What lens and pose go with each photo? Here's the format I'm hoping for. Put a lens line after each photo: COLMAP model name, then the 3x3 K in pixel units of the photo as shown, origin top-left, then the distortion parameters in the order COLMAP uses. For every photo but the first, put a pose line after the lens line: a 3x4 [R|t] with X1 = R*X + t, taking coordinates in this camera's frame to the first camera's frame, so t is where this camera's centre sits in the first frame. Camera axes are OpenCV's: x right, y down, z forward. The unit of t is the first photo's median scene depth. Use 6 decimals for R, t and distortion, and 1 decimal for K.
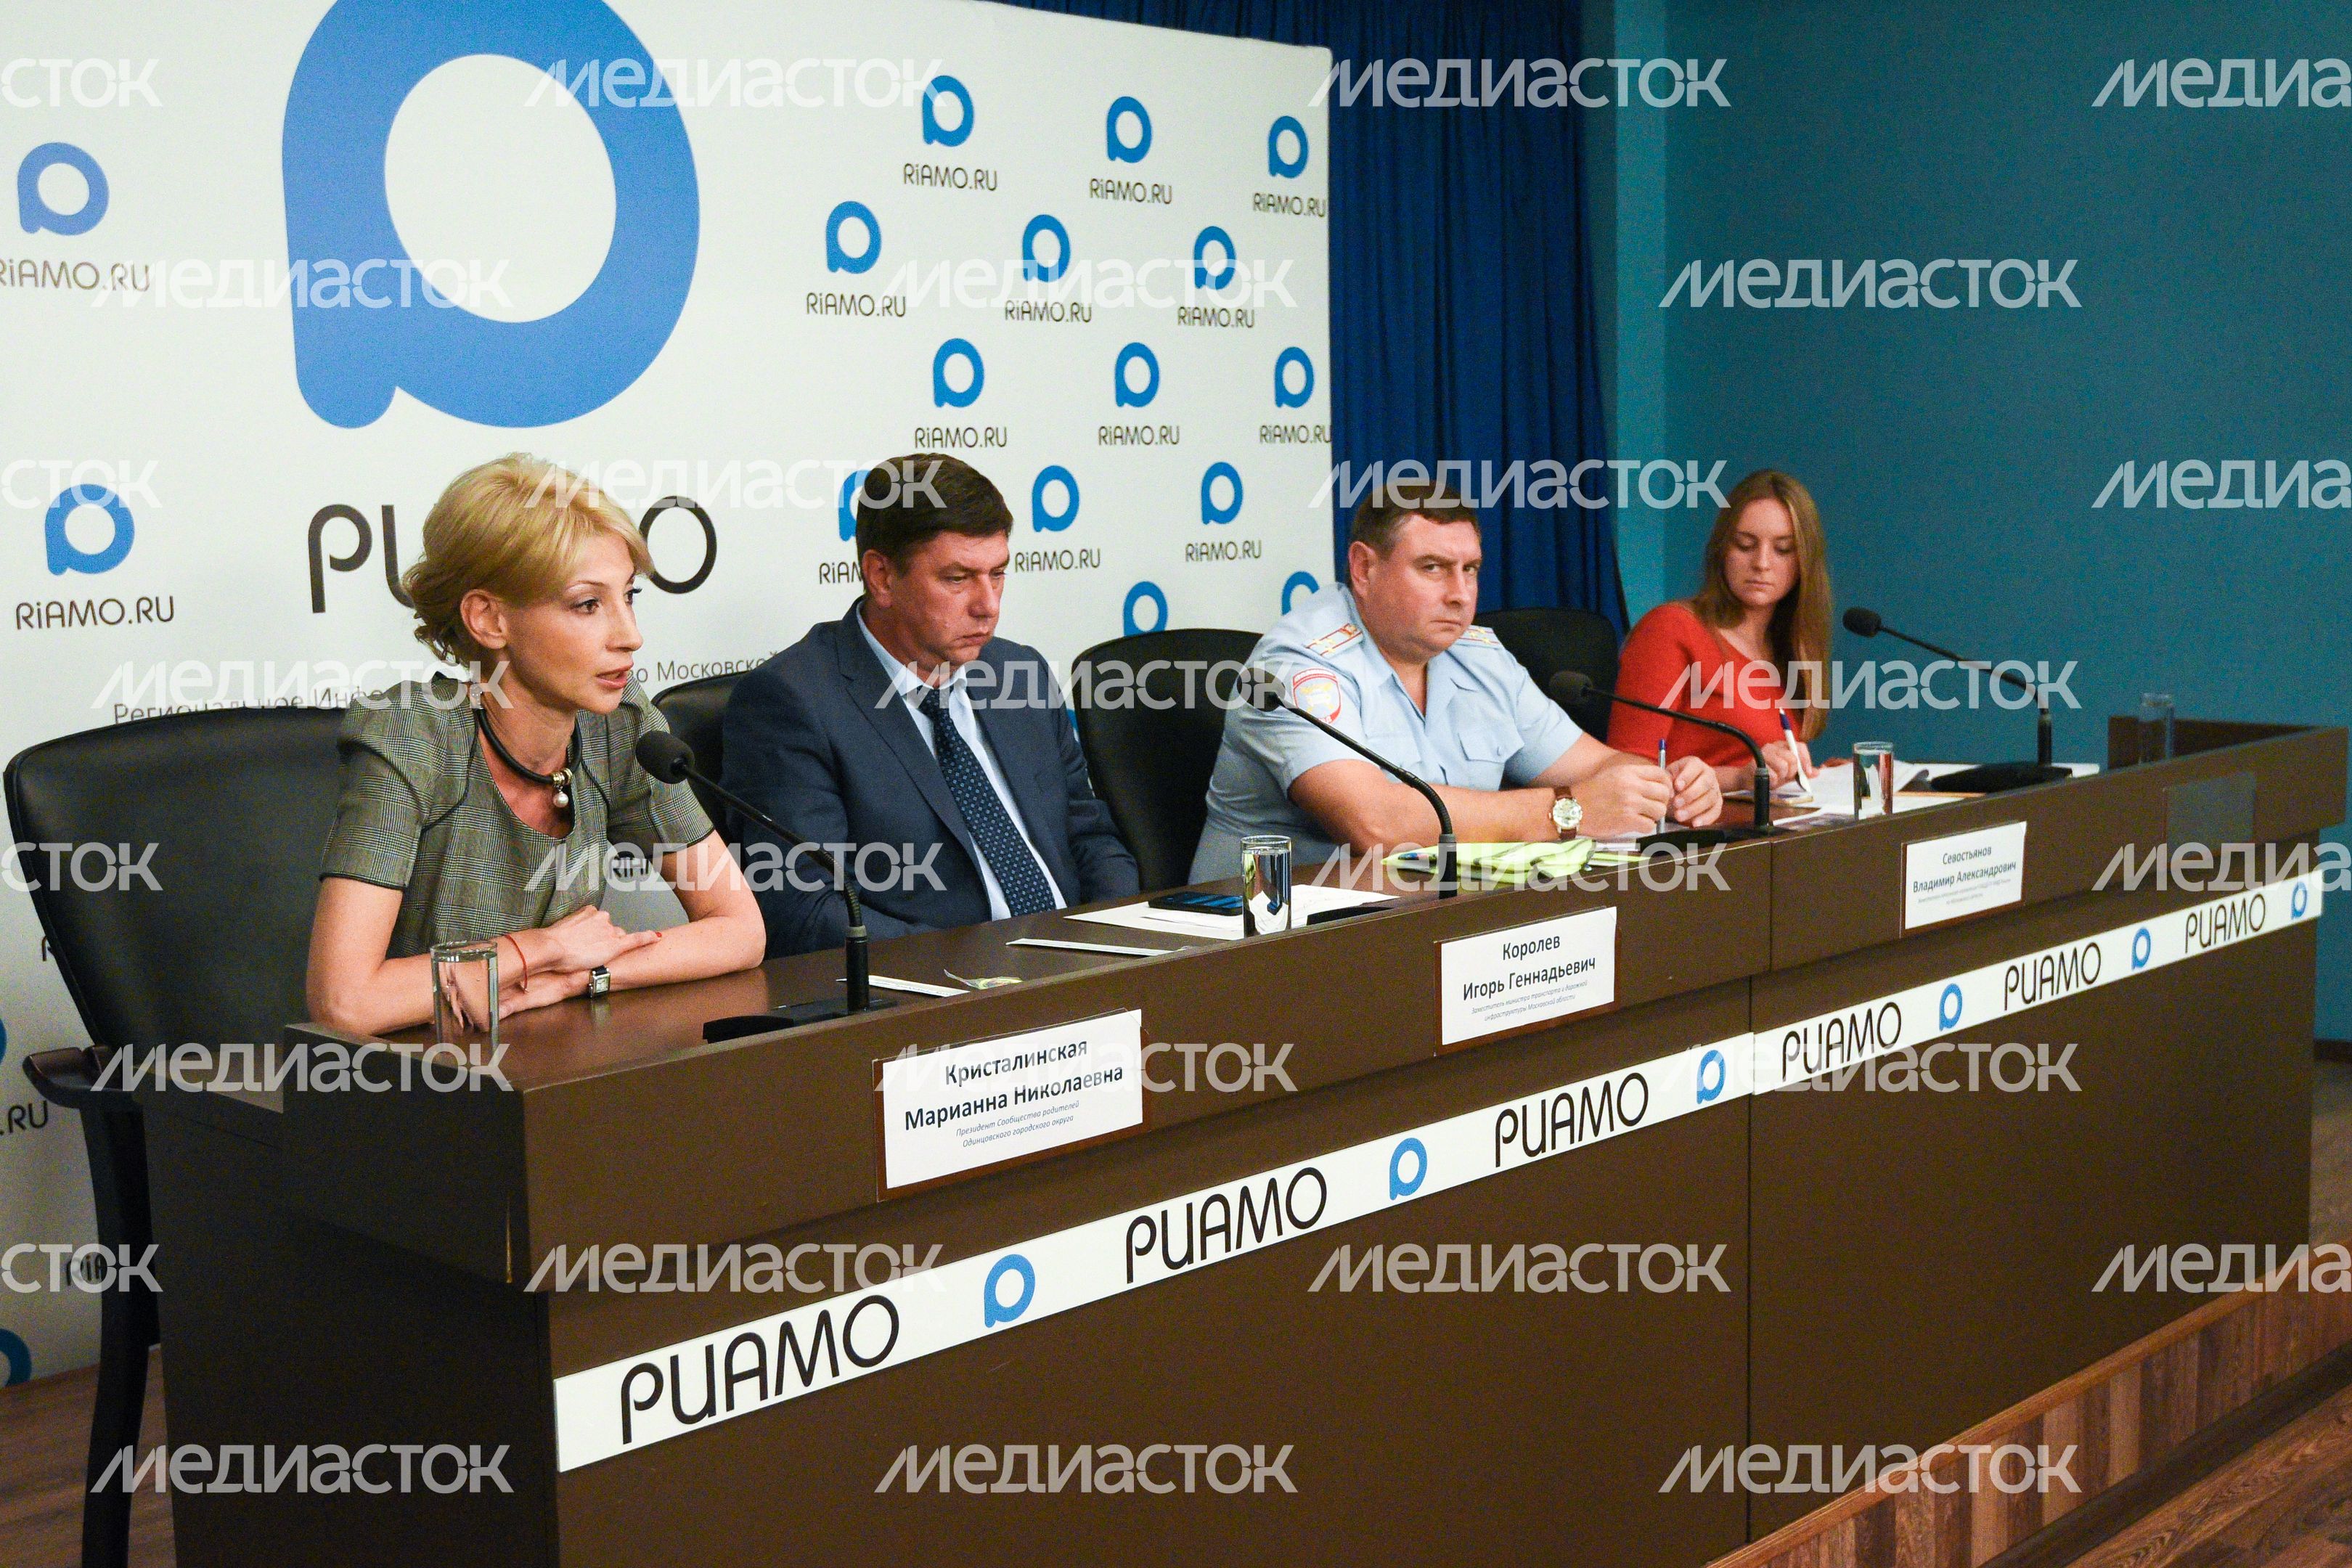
lens RADIAL K [[2692.9, 0, 1177.7], [0, 2692.9, 781.9], [0, 0, 1]] dist [0.024634, -0.023521]
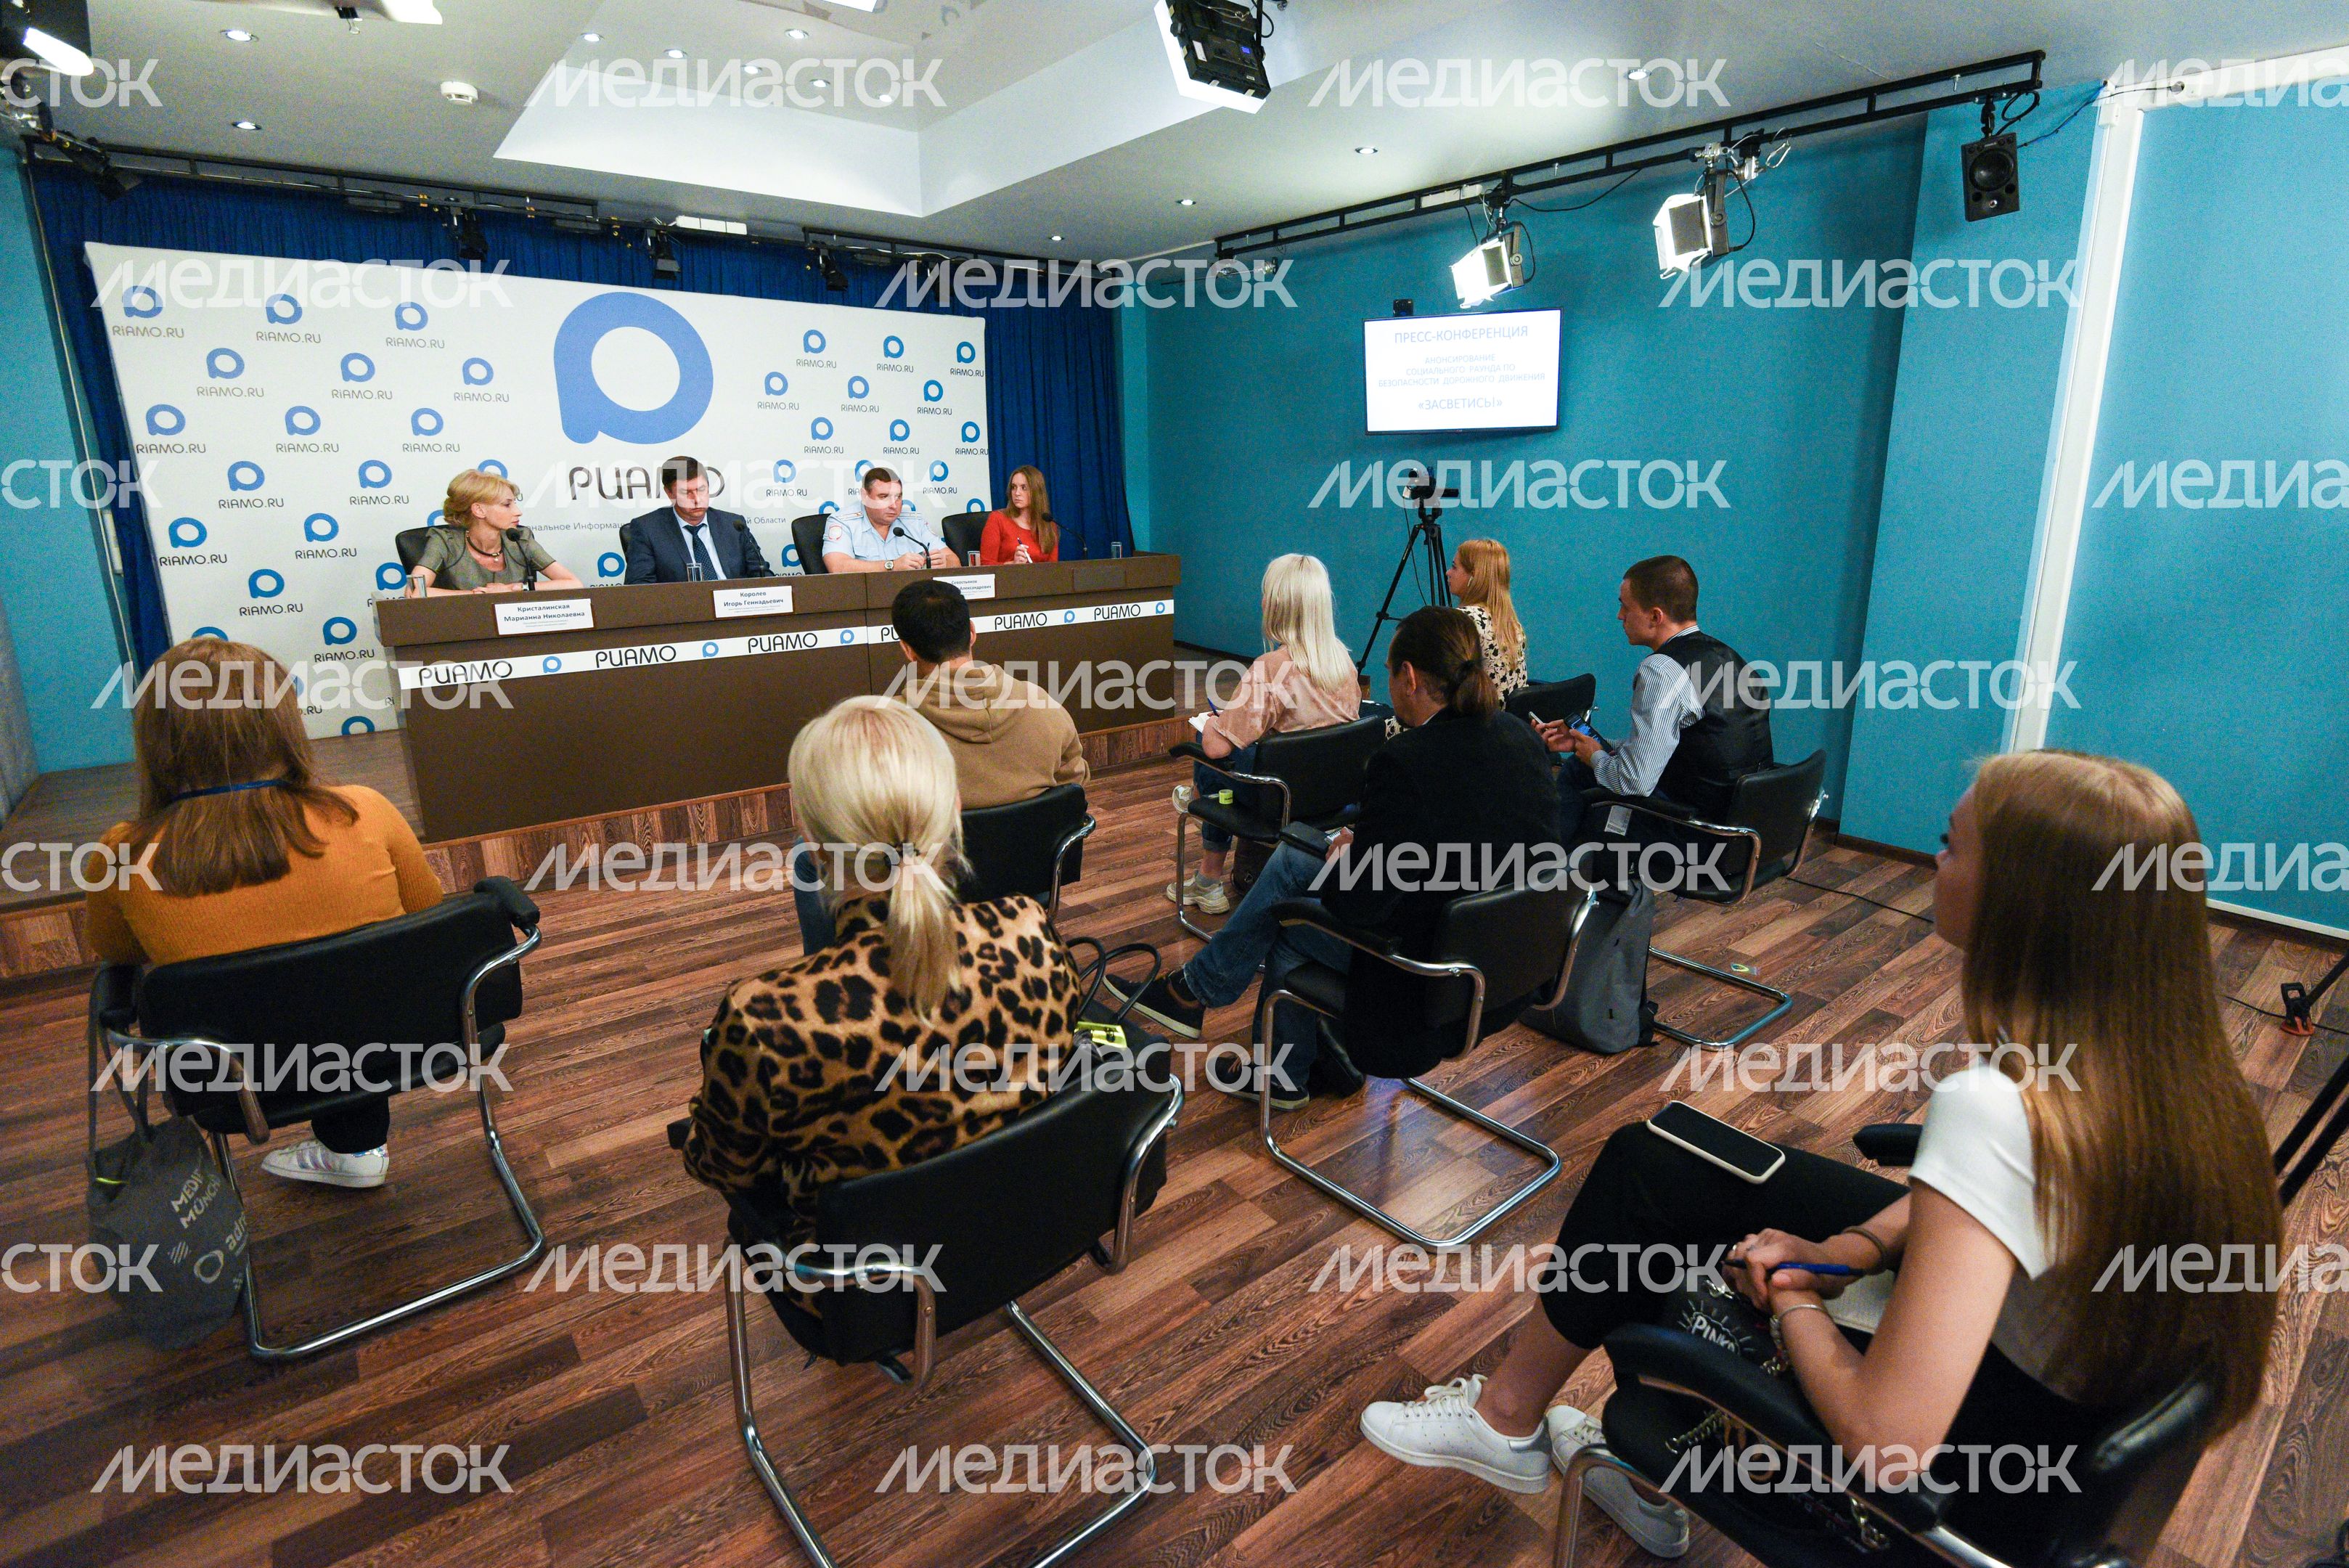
lens RADIAL K [[1138.1, 0, 1241.6], [0, 1138.1, 736.9], [0, 0, 1]] dist [0.001544, -0.013454]
pose [[0.996206, 0.044447, -0.074816, 0.906023], [-0.034968, 0.991720, 0.123563, 0.036888], [0.079689, -0.120478, 0.989512, -0.525116]]
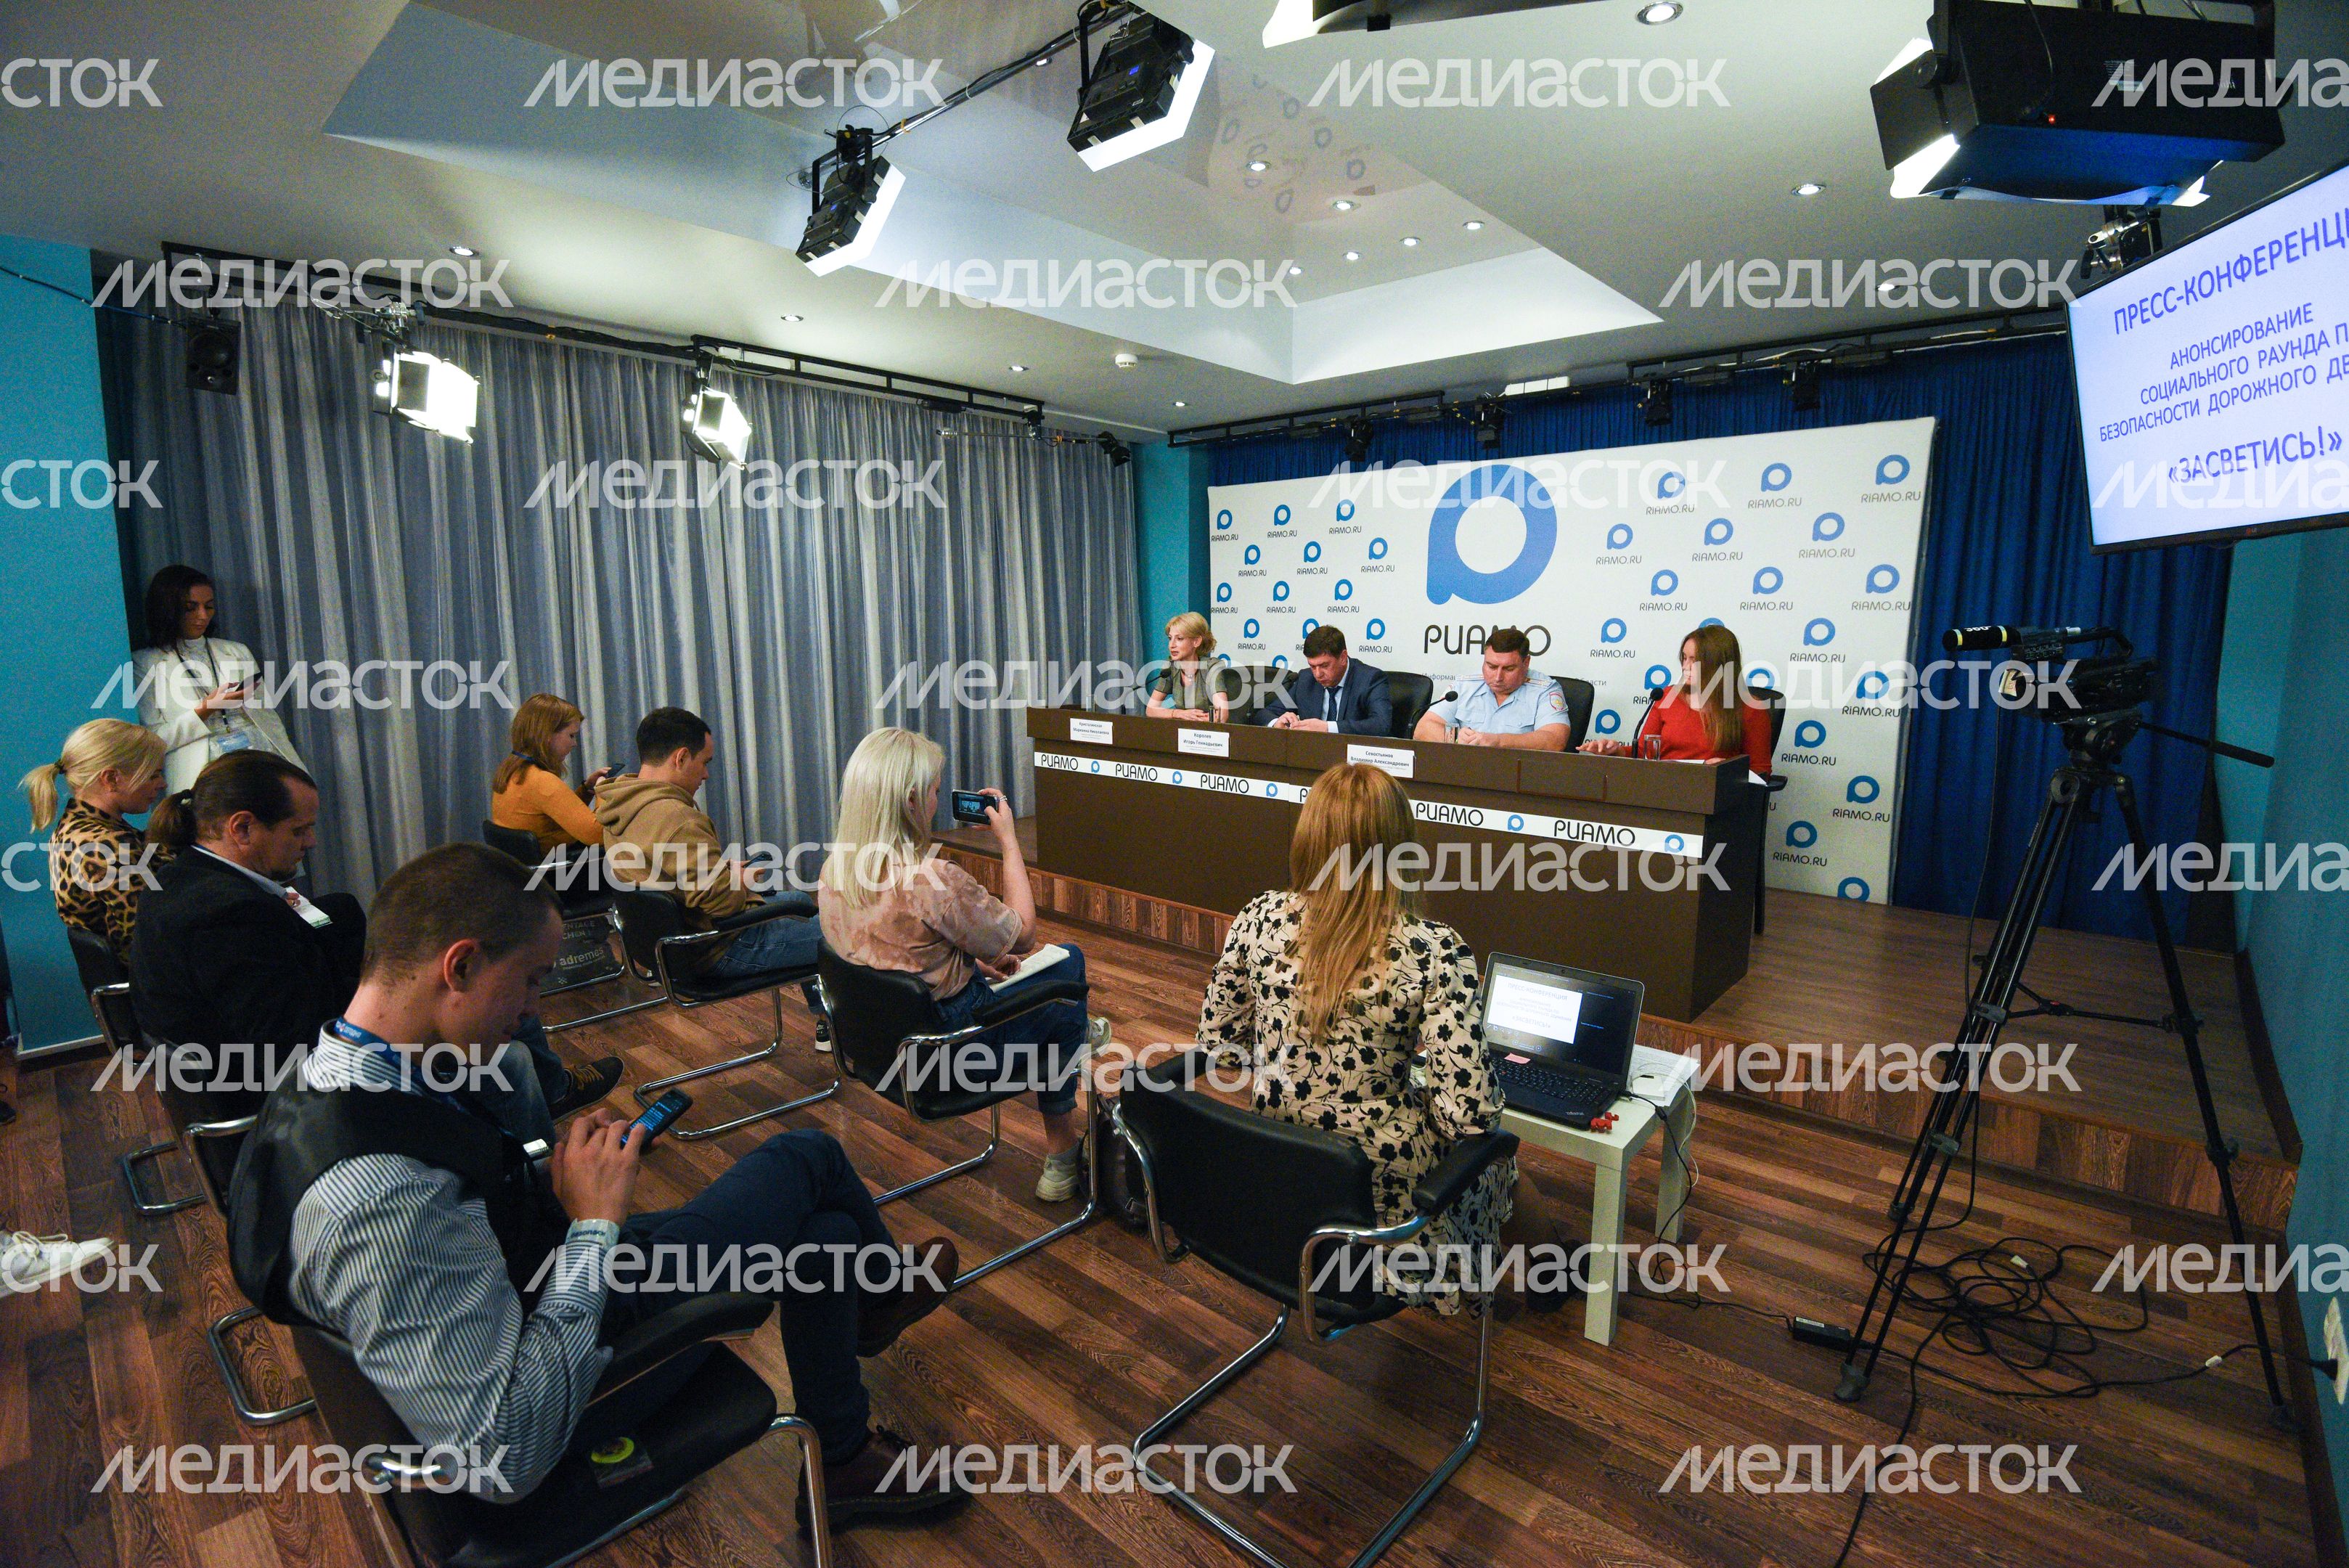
lens RADIAL K [[1094.4, 0, 1162.2], [0, 1094.4, 790.5], [0, 0, 1]] dist [-0.041747, 0.000375]
pose [[0.035667, 0.174683, -0.983979, 1.762336], [-0.113227, 0.978971, 0.169689, -0.133743], [0.992929, 0.105360, 0.054696, 0.825789]]
